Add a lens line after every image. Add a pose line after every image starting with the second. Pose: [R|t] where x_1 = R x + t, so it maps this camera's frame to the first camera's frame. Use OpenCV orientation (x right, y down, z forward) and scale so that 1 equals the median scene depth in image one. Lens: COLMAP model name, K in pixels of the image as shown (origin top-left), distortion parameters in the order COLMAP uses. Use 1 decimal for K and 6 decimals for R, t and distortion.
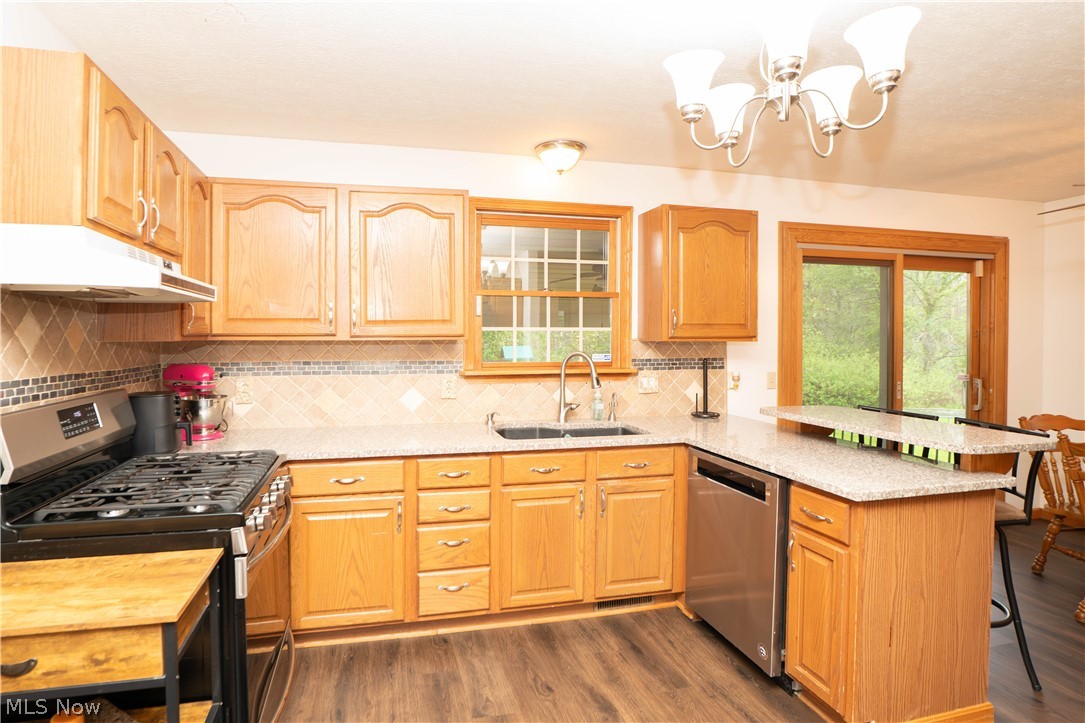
lens RADIAL K [[541.0, 0, 491.8], [0, 541.0, 338.9], [0, 0, 1]] dist [-0.029219, 0.002117]
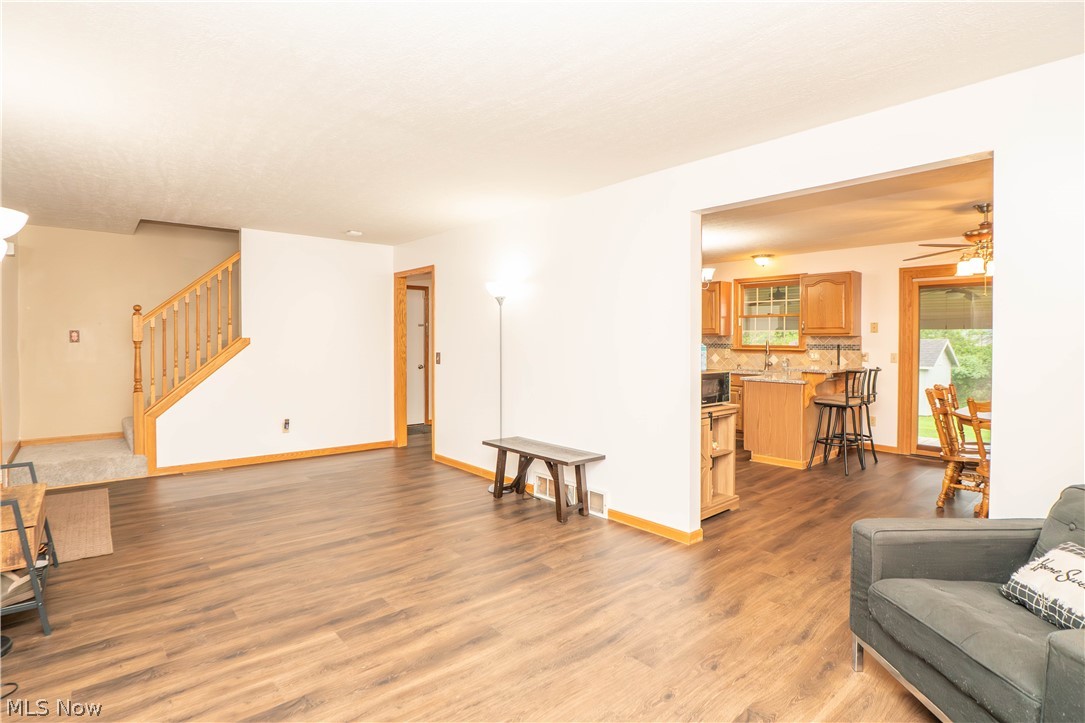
lens RADIAL K [[536.5, 0, 517.9], [0, 536.5, 341.0], [0, 0, 1]] dist [-0.039754, 0.000198]
pose [[0.440726, 0.002455, -0.897638, 2.083346], [-0.008240, 0.999965, -0.001311, 0.045949], [0.897604, 0.007974, 0.440731, -1.205743]]
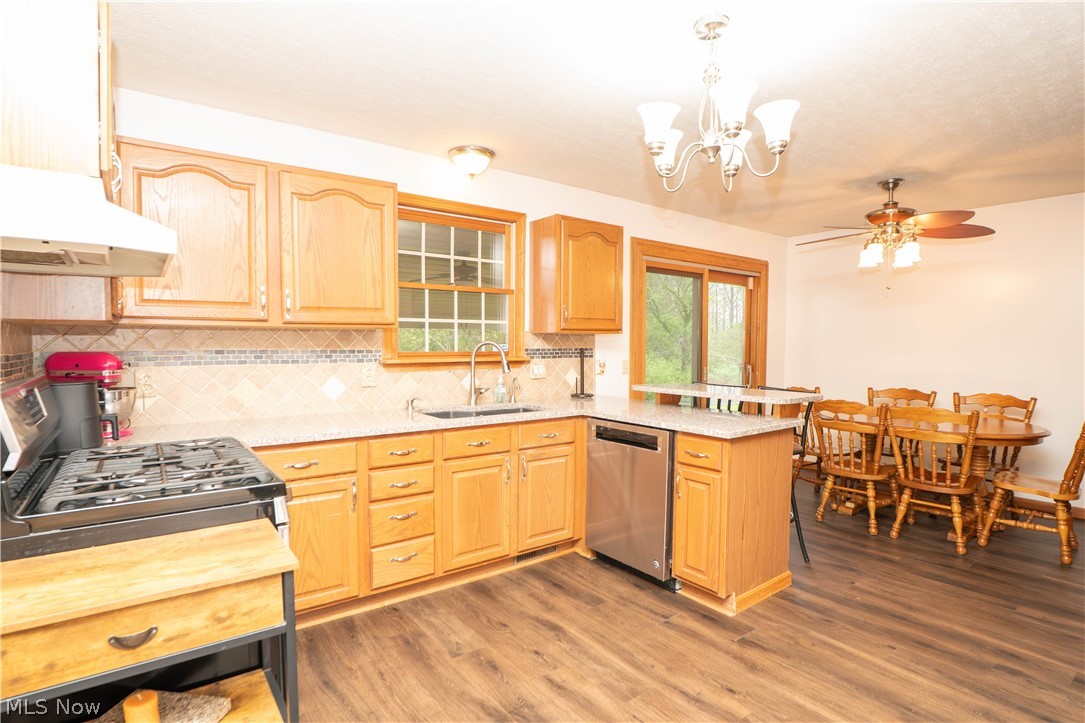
lens RADIAL K [[547.9, 0, 521.0], [0, 547.9, 364.1], [0, 0, 1]] dist [-0.040101, 0.012289]
pose [[0.916427, -0.014664, 0.399934, -0.266924], [0.001097, 0.999417, 0.034132, 0.038376], [-0.400201, -0.030840, 0.915908, -0.067270]]
